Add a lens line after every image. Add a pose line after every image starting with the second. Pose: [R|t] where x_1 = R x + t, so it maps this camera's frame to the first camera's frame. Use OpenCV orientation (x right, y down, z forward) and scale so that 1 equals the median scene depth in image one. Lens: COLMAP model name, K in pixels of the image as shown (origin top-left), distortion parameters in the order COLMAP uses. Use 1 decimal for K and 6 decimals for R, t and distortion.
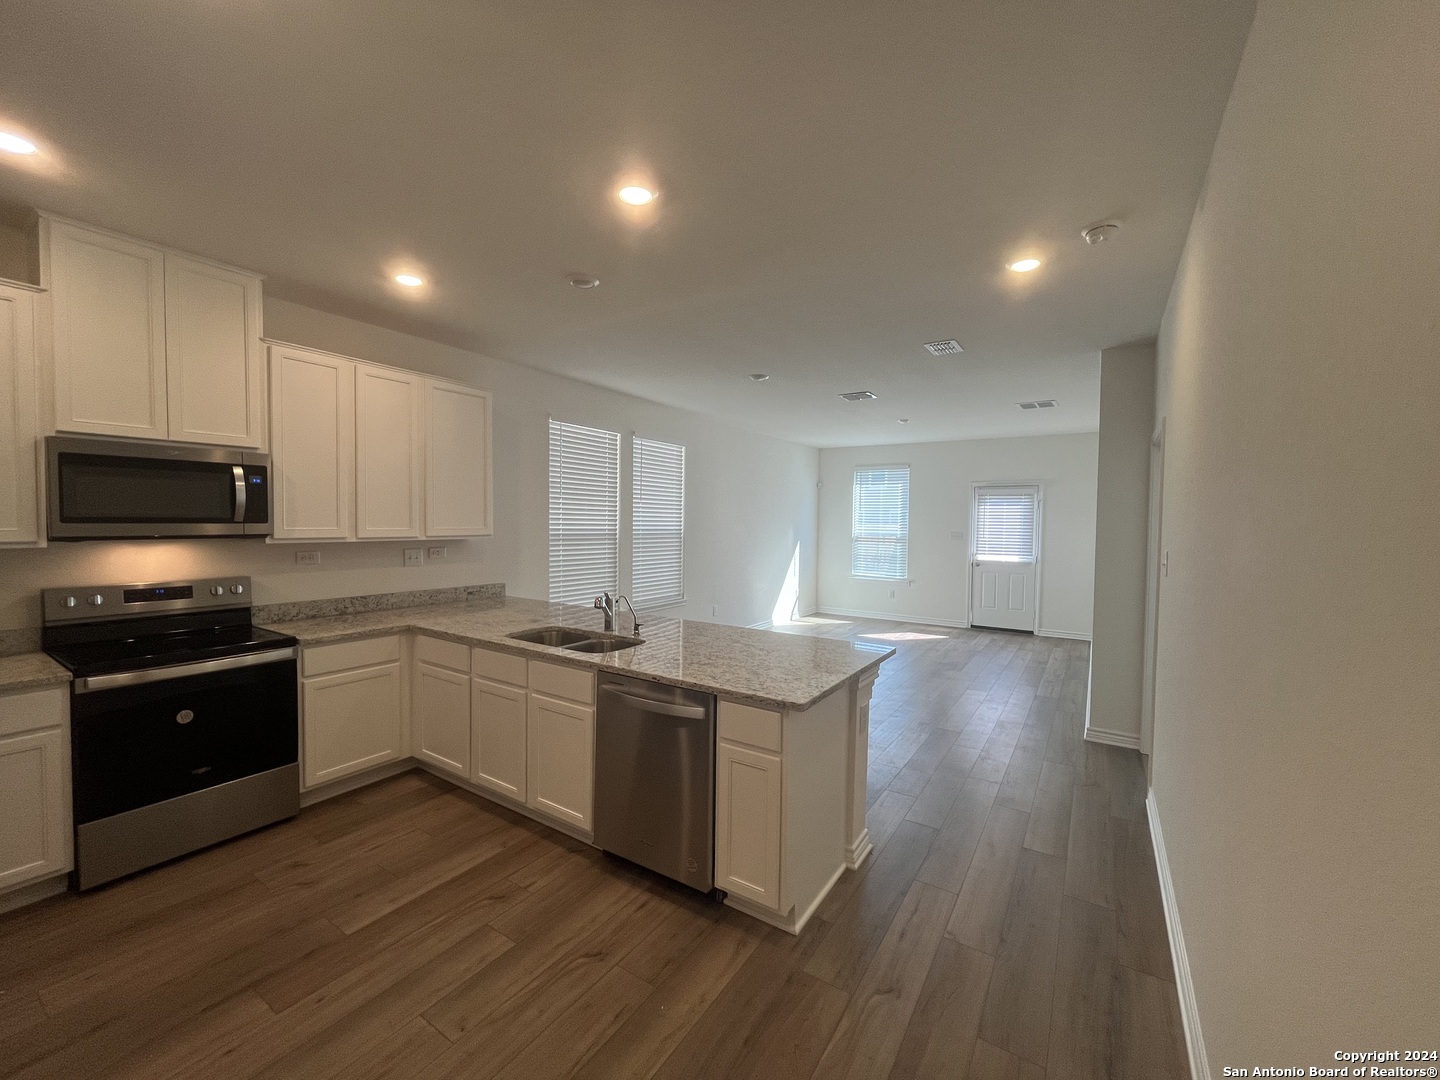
lens RADIAL K [[577.9, 0, 717.9], [0, 577.9, 541.6], [0, 0, 1]] dist [-0.008333, -0.000110]
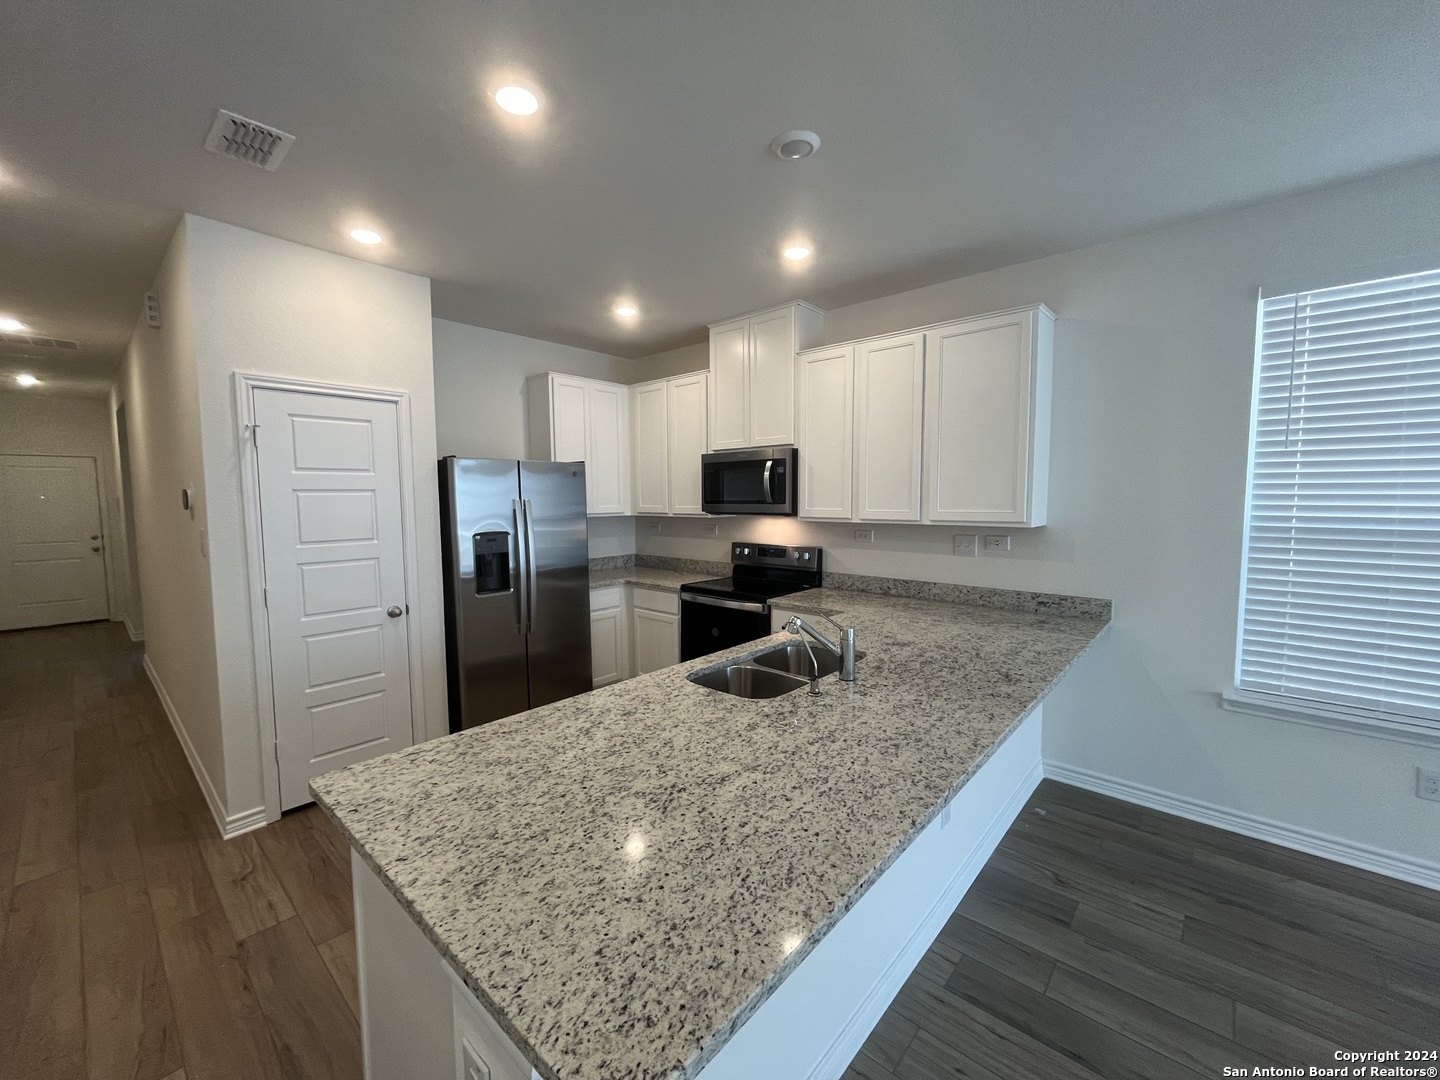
lens RADIAL K [[577.9, 0, 714.4], [0, 577.9, 541.7], [0, 0, 1]] dist [-0.008333, -0.000110]
pose [[-0.148786, 0.065873, -0.986673, 0.387484], [-0.032751, 0.996903, 0.071495, -0.028391], [0.988327, 0.042952, -0.146168, 0.844617]]
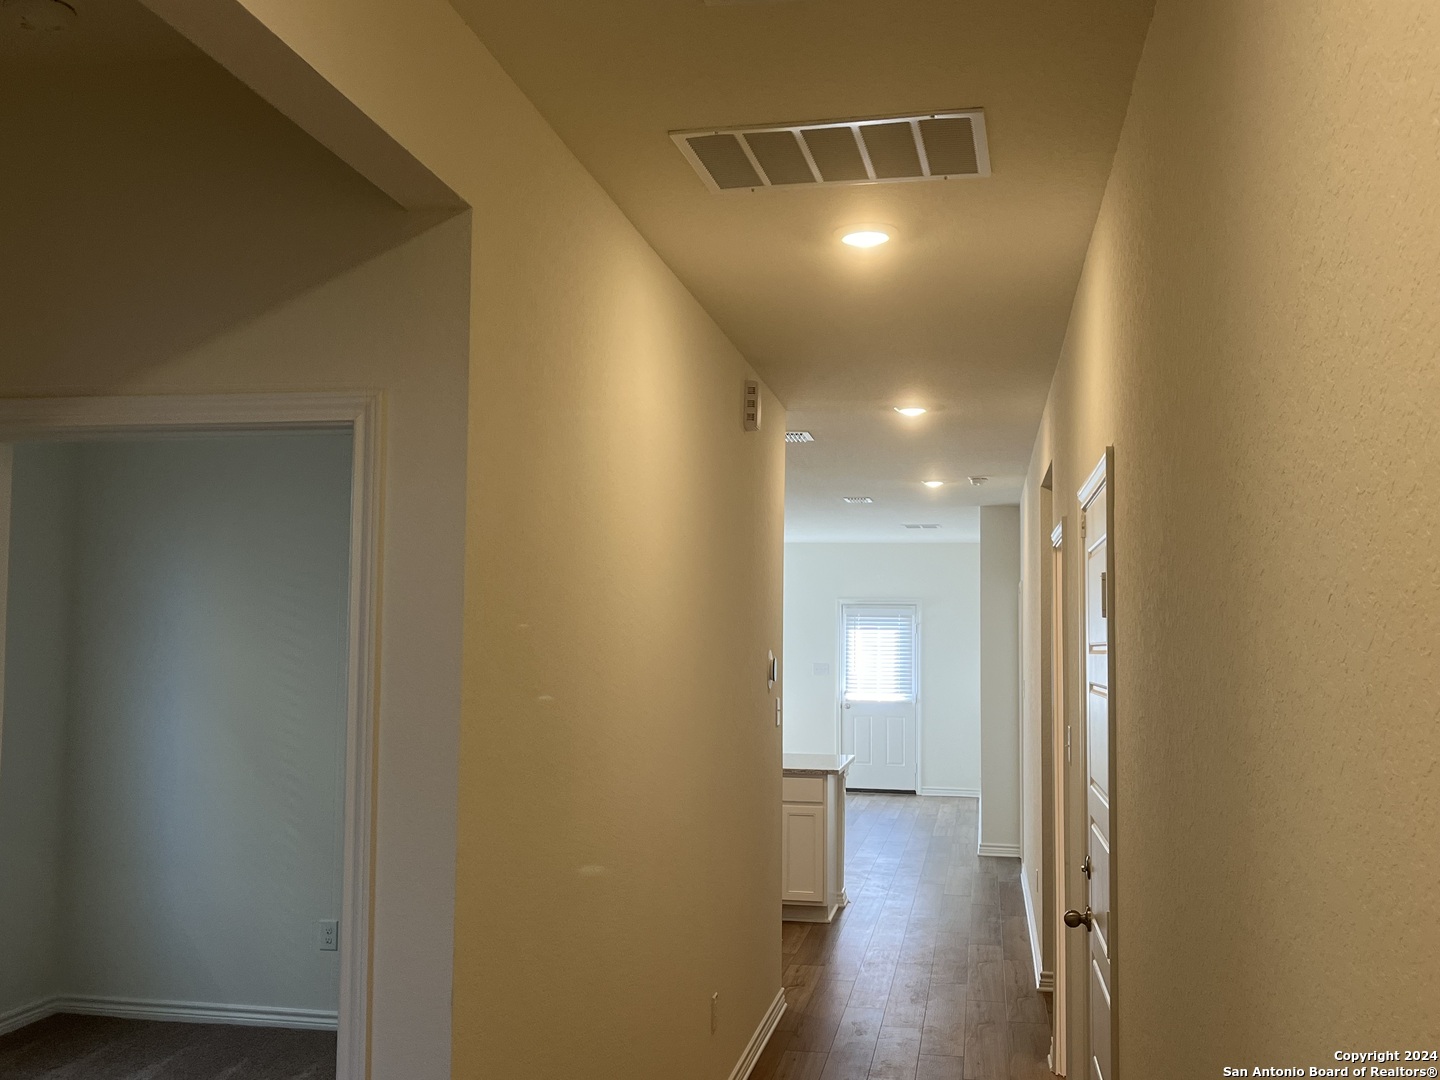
lens RADIAL K [[1383.9, 0, 719.0], [0, 1383.9, 541.7], [0, 0, 1]] dist [0.083730, 0.000000]
pose [[0.922336, 0.028778, 0.385317, -0.534831], [0.009660, 0.995193, -0.097451, 0.000477], [-0.386269, 0.093604, 0.917624, -0.811152]]
